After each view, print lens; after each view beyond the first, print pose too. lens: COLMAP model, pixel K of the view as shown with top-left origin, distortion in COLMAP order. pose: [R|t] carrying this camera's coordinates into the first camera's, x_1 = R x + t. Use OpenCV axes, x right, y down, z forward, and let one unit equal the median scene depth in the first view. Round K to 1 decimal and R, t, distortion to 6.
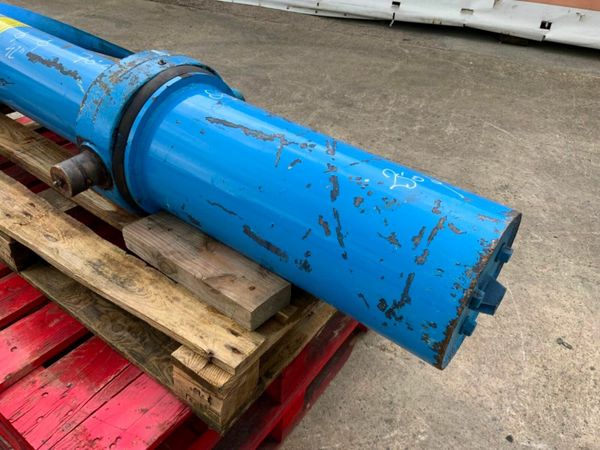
lens RADIAL K [[496.8, 0, 301.9], [0, 496.8, 224.3], [0, 0, 1]] dist [0.077539, -0.149483]
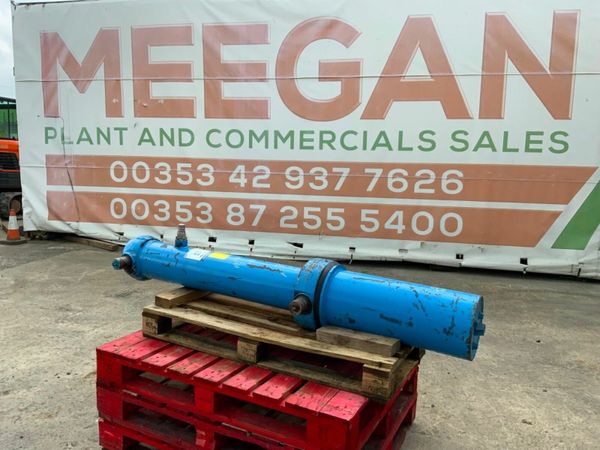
lens RADIAL K [[496.8, 0, 300.8], [0, 496.8, 226.0], [0, 0, 1]] dist [0.077539, -0.149483]
pose [[0.989754, -0.045285, 0.135411, -0.650196], [0.102688, 0.884701, -0.454707, 0.553311], [-0.099207, 0.463953, 0.880287, -1.080692]]
